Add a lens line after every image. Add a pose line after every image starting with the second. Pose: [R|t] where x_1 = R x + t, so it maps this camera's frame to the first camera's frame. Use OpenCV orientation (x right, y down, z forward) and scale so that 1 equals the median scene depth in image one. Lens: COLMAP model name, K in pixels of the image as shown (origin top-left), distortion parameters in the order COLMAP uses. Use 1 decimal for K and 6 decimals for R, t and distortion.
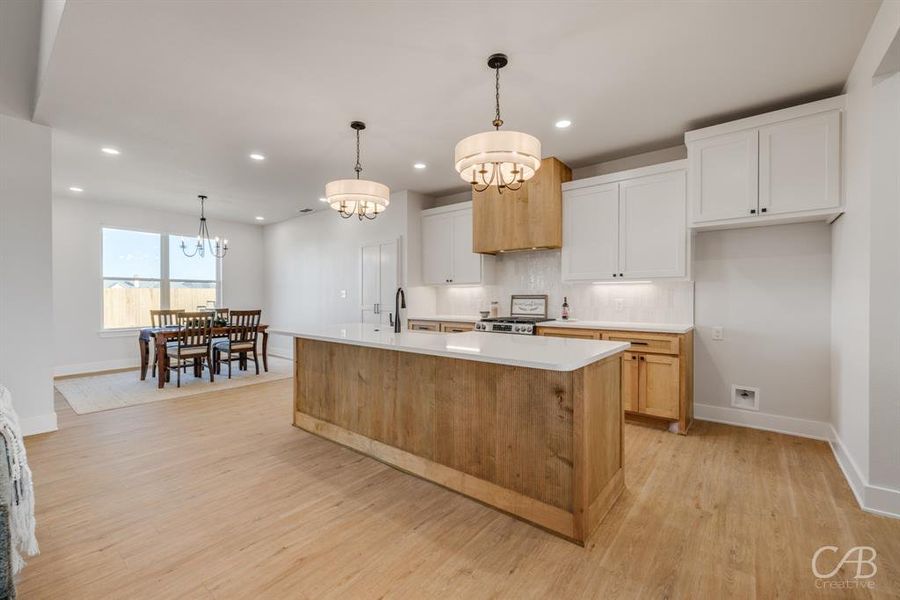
lens RADIAL K [[376.4, 0, 448.2], [0, 376.4, 297.9], [0, 0, 1]] dist [0.003375, 0.000067]
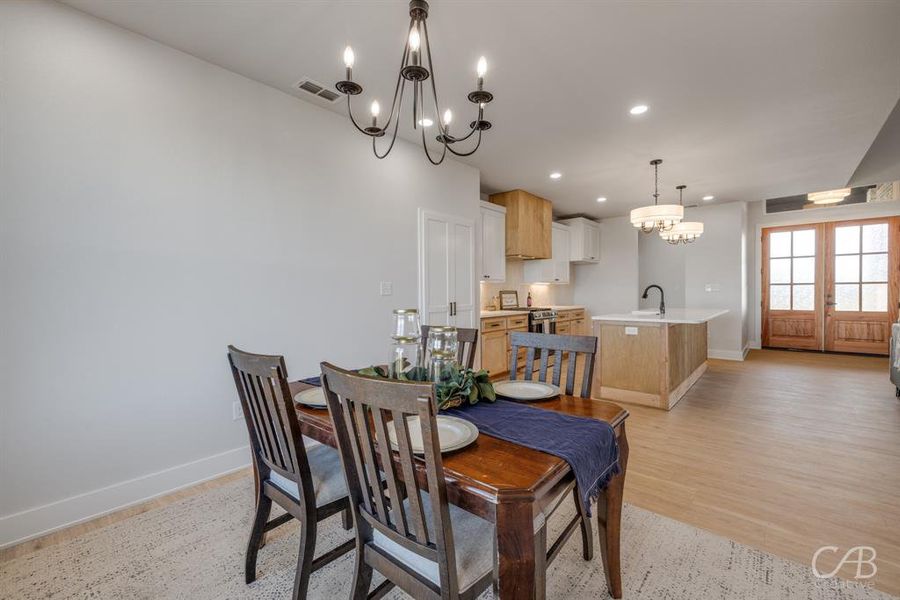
lens RADIAL K [[376.4, 0, 451.7], [0, 376.4, 299.9], [0, 0, 1]] dist [0.003375, 0.000067]
pose [[0.037227, -0.017368, 0.999156, -1.244942], [0.011771, 0.999787, 0.016940, -0.001230], [-0.999238, 0.011130, 0.037423, 1.304893]]
